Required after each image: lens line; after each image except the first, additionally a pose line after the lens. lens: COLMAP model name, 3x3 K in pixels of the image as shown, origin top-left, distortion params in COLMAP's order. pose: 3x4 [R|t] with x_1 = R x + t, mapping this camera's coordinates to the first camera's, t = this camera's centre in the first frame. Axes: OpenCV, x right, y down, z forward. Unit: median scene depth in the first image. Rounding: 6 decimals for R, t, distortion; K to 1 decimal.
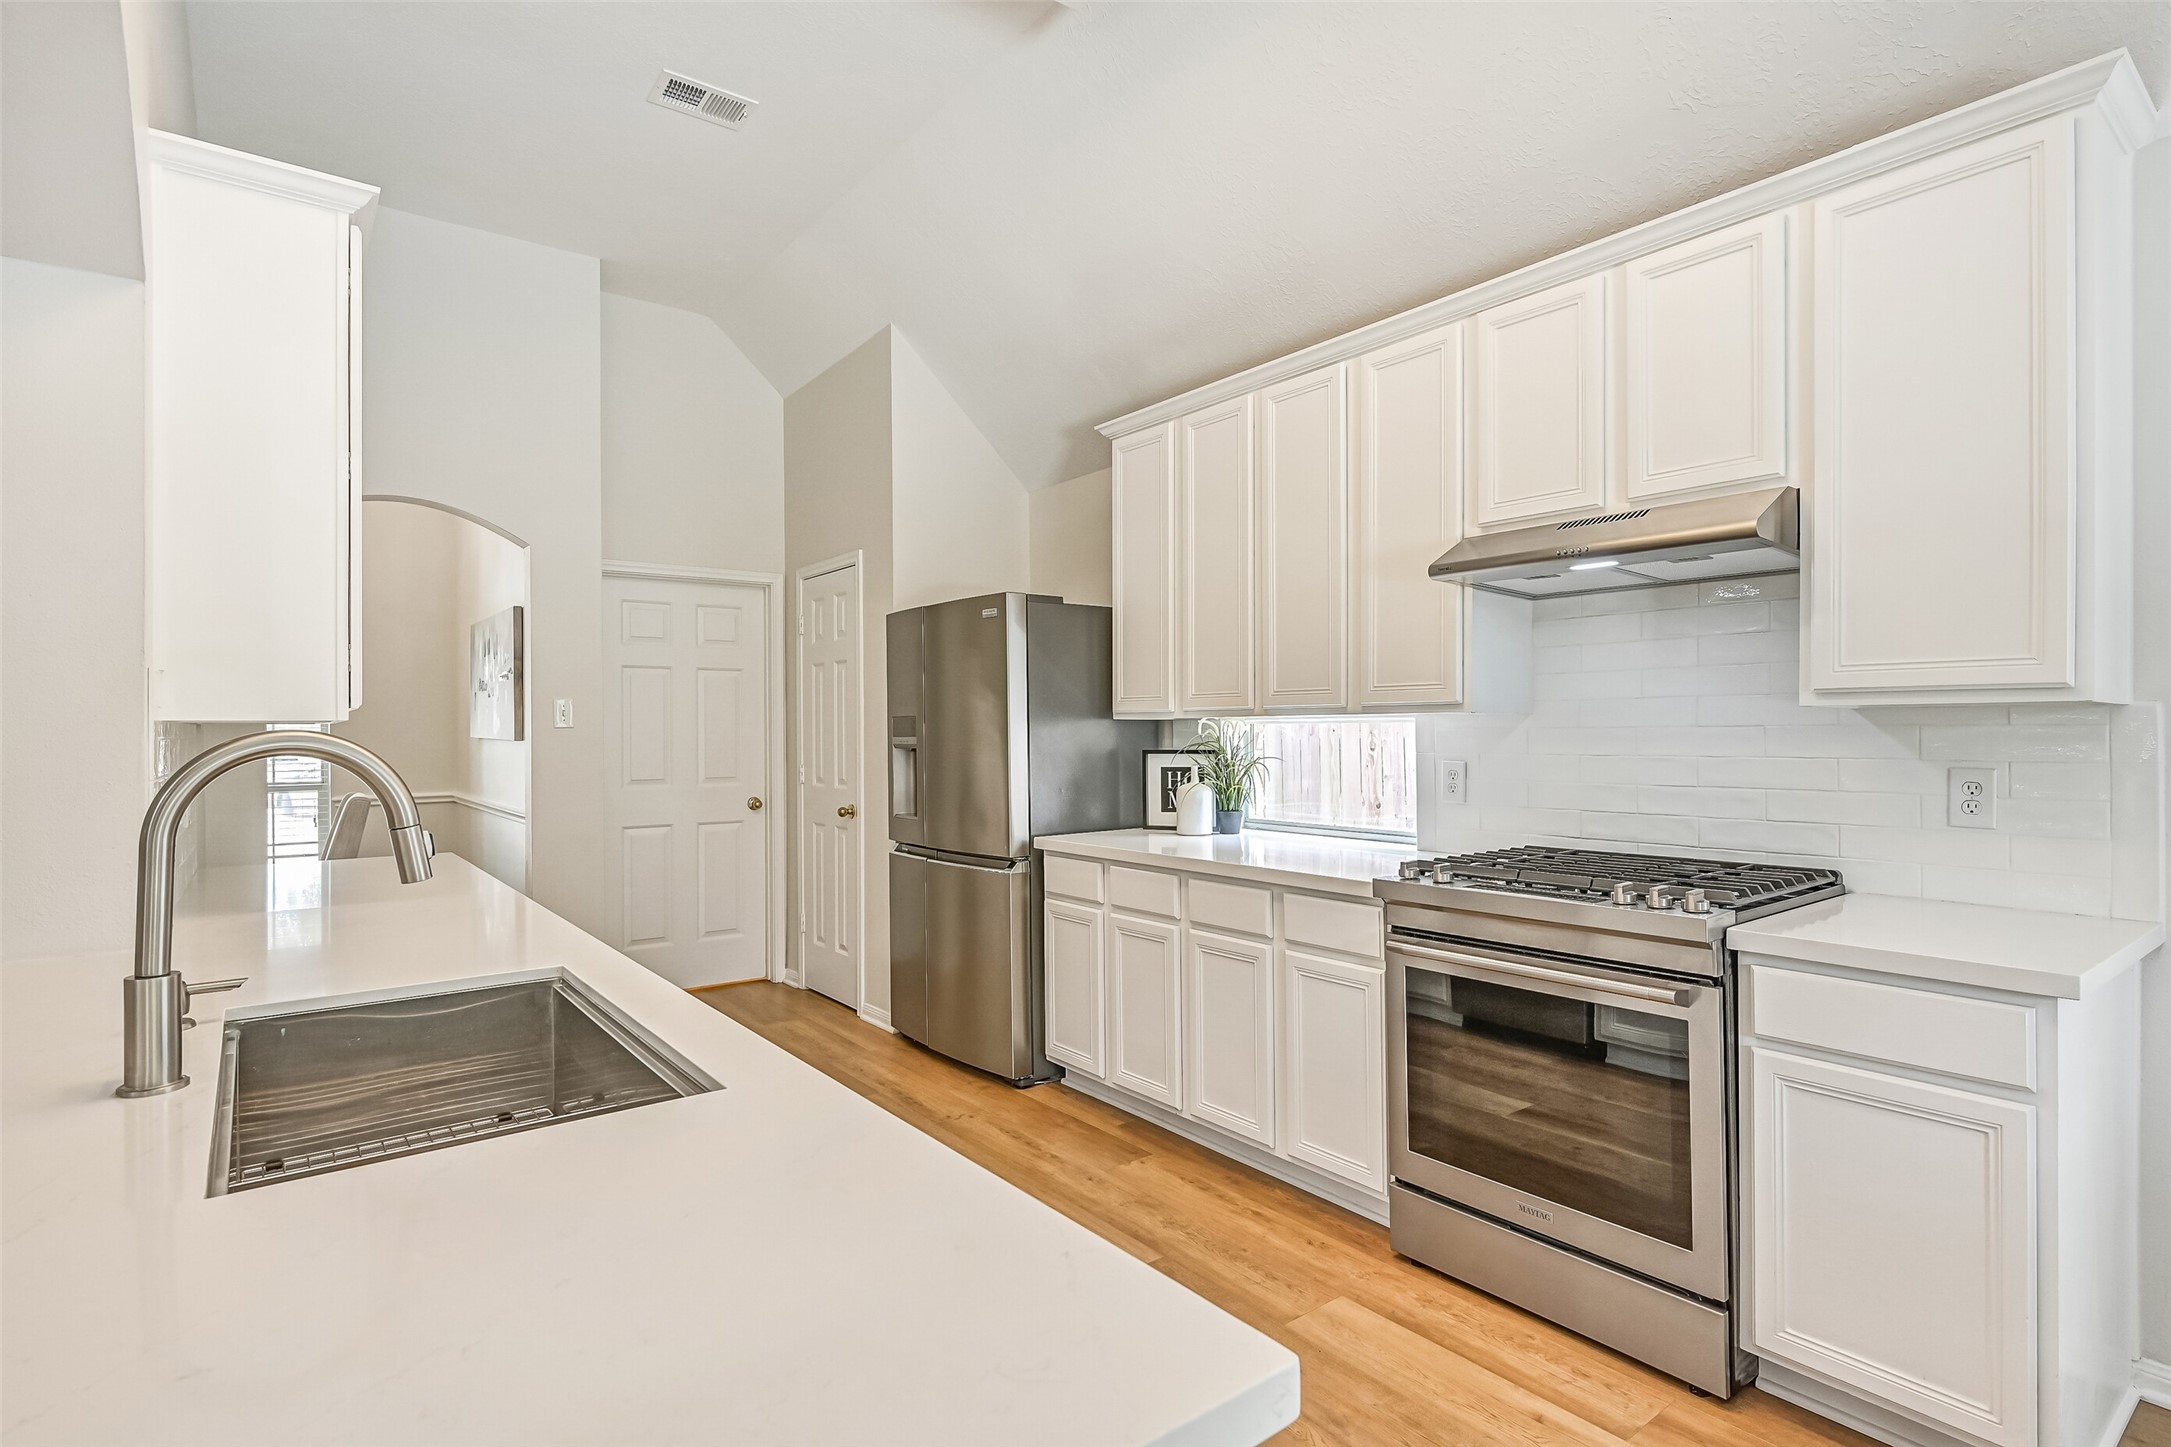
lens RADIAL K [[1062.6, 0, 1091.5], [0, 1062.6, 729.9], [0, 0, 1]] dist [-0.006108, -0.000437]
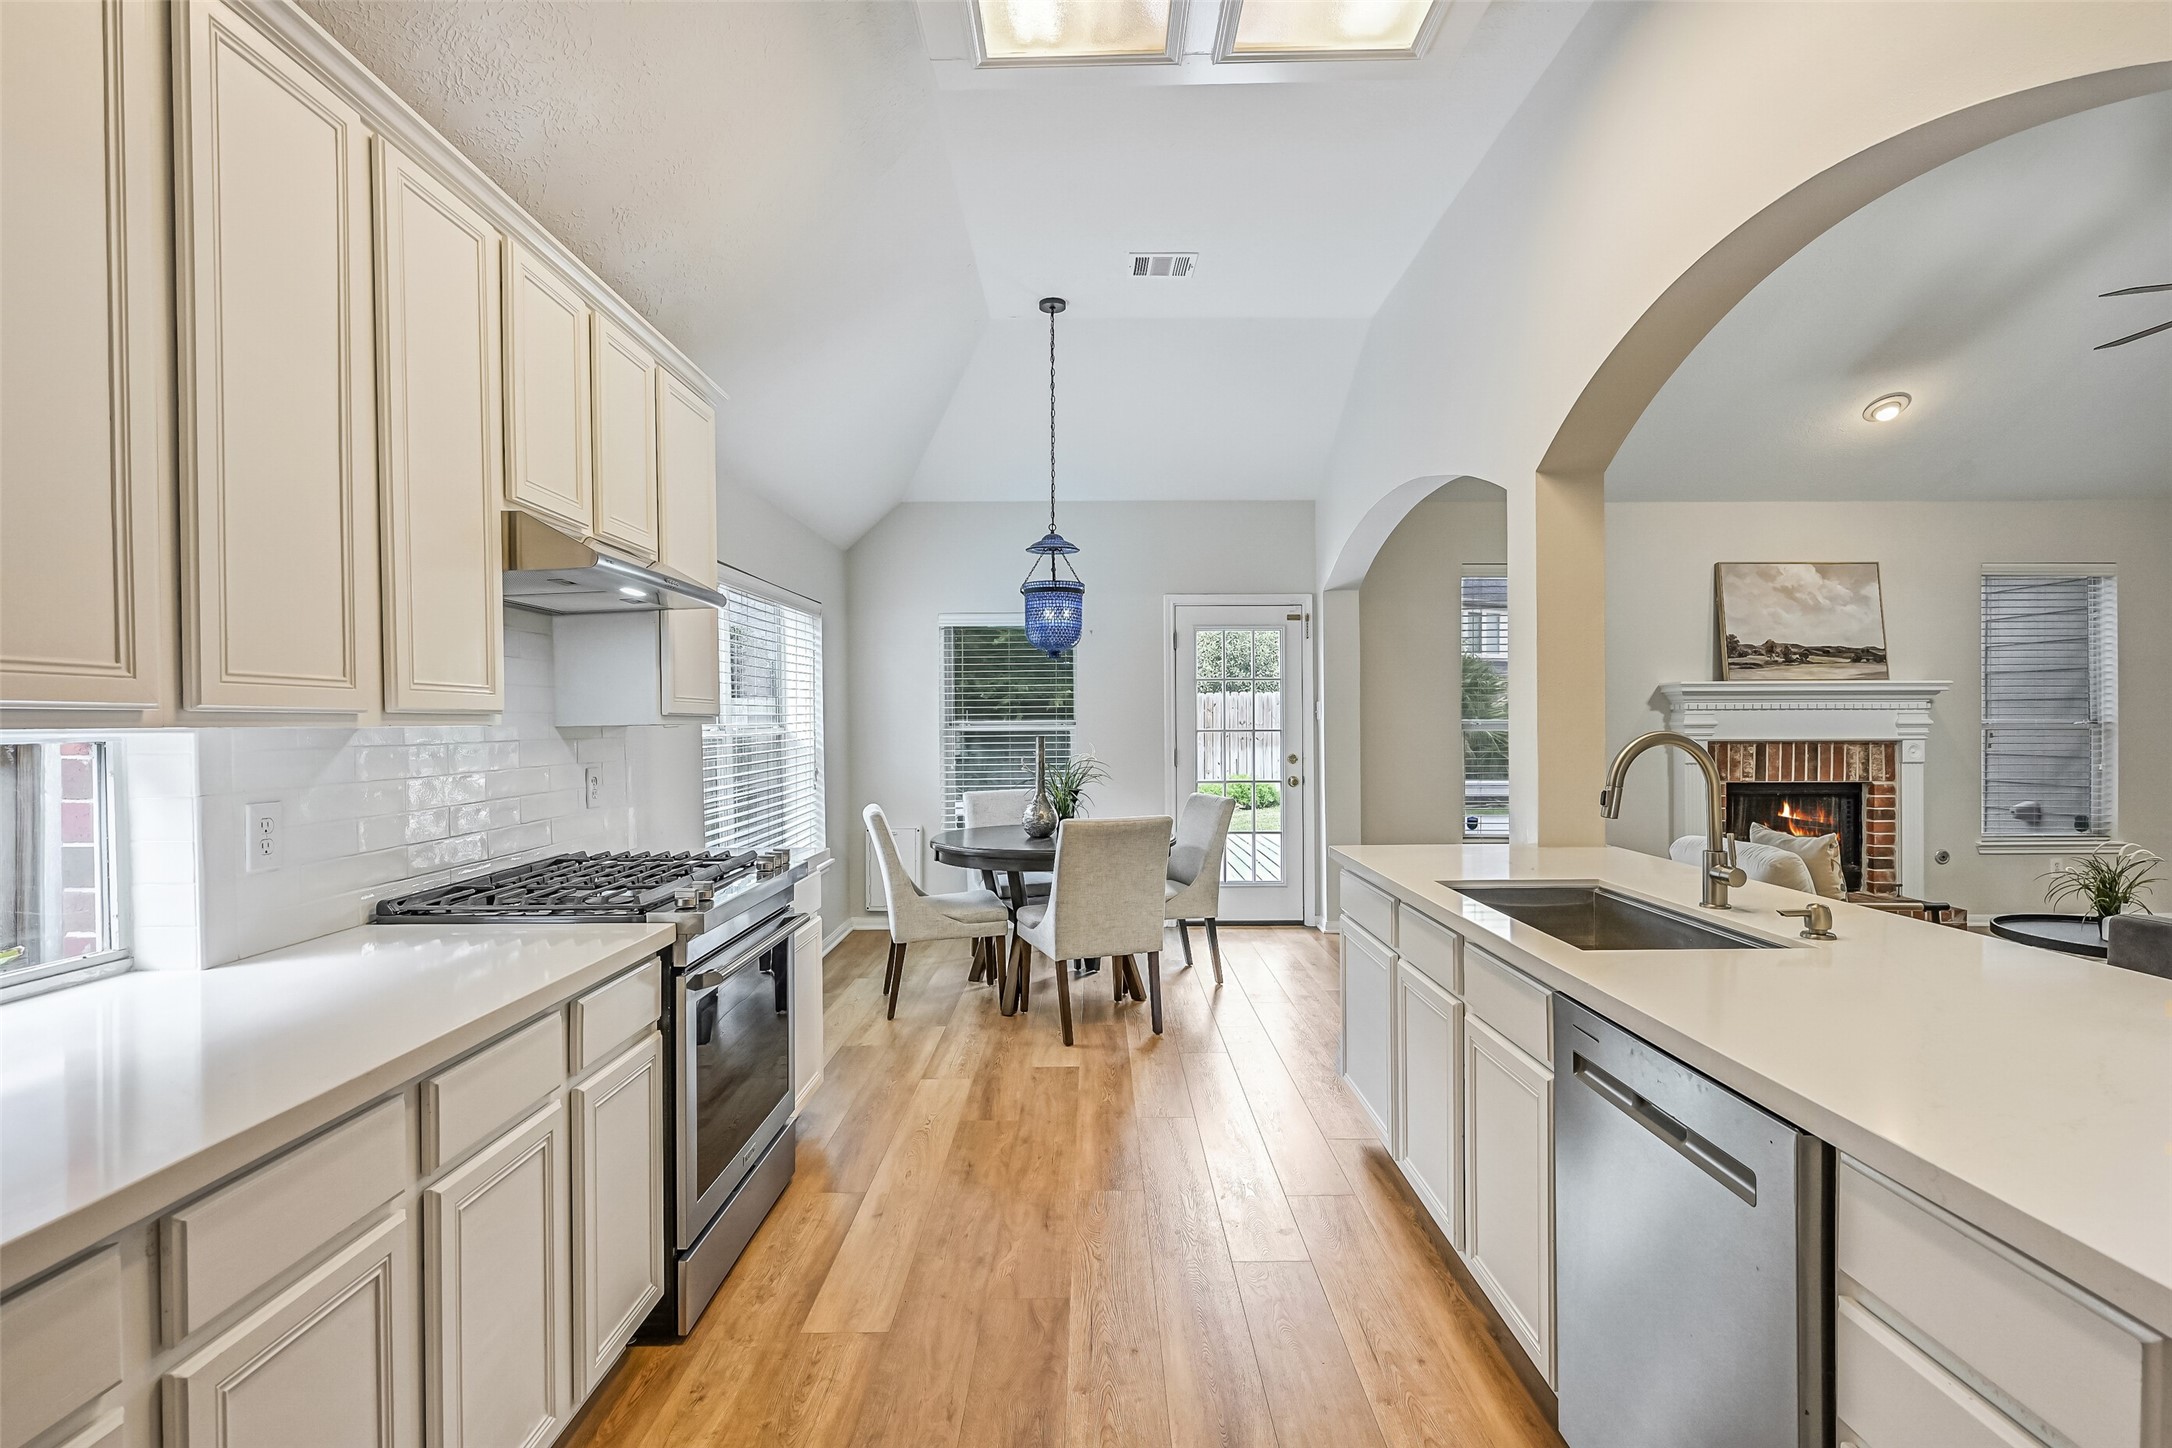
lens RADIAL K [[1009.2, 0, 1104.8], [0, 1009.2, 728.0], [0, 0, 1]] dist [-0.000889, 0.001006]
pose [[-0.800187, 0.005527, 0.599724, -0.350268], [0.009038, 0.999955, 0.002842, -0.010316], [-0.599682, 0.007695, -0.800202, 1.017316]]
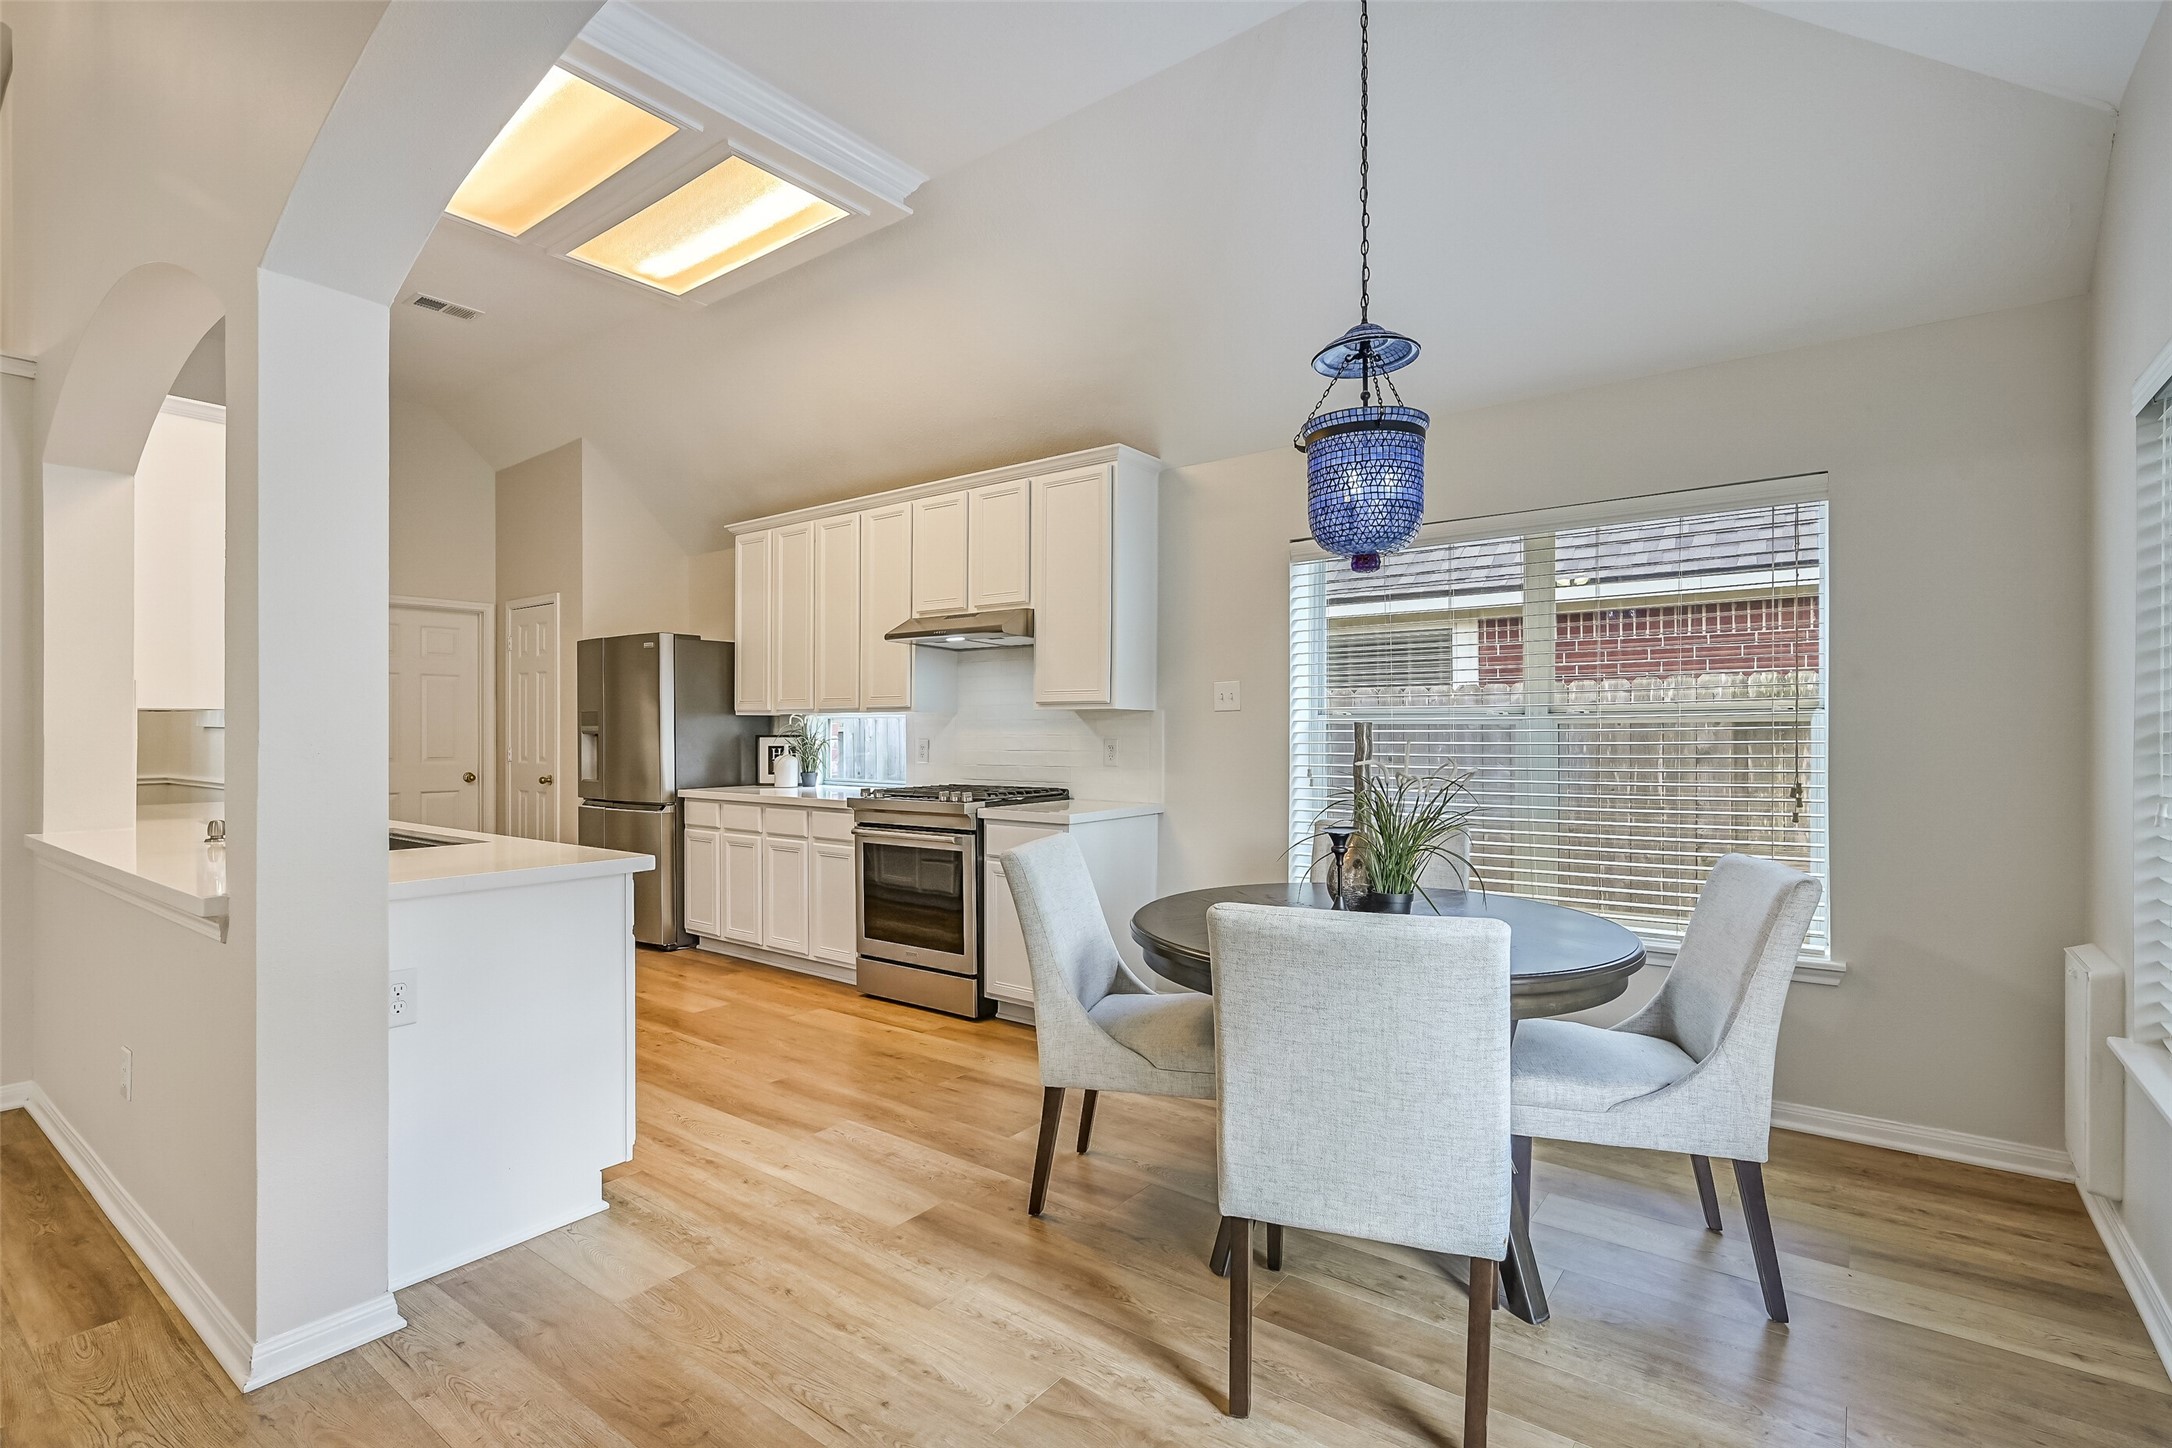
lens RADIAL K [[1009.2, 0, 1083.1], [0, 1009.2, 726.8], [0, 0, 1]] dist [-0.000889, 0.001006]
pose [[0.966219, 0.003793, 0.257695, 0.142125], [-0.003383, 0.999992, -0.002035, 0.009536], [-0.257700, 0.001095, 0.966224, -0.602171]]
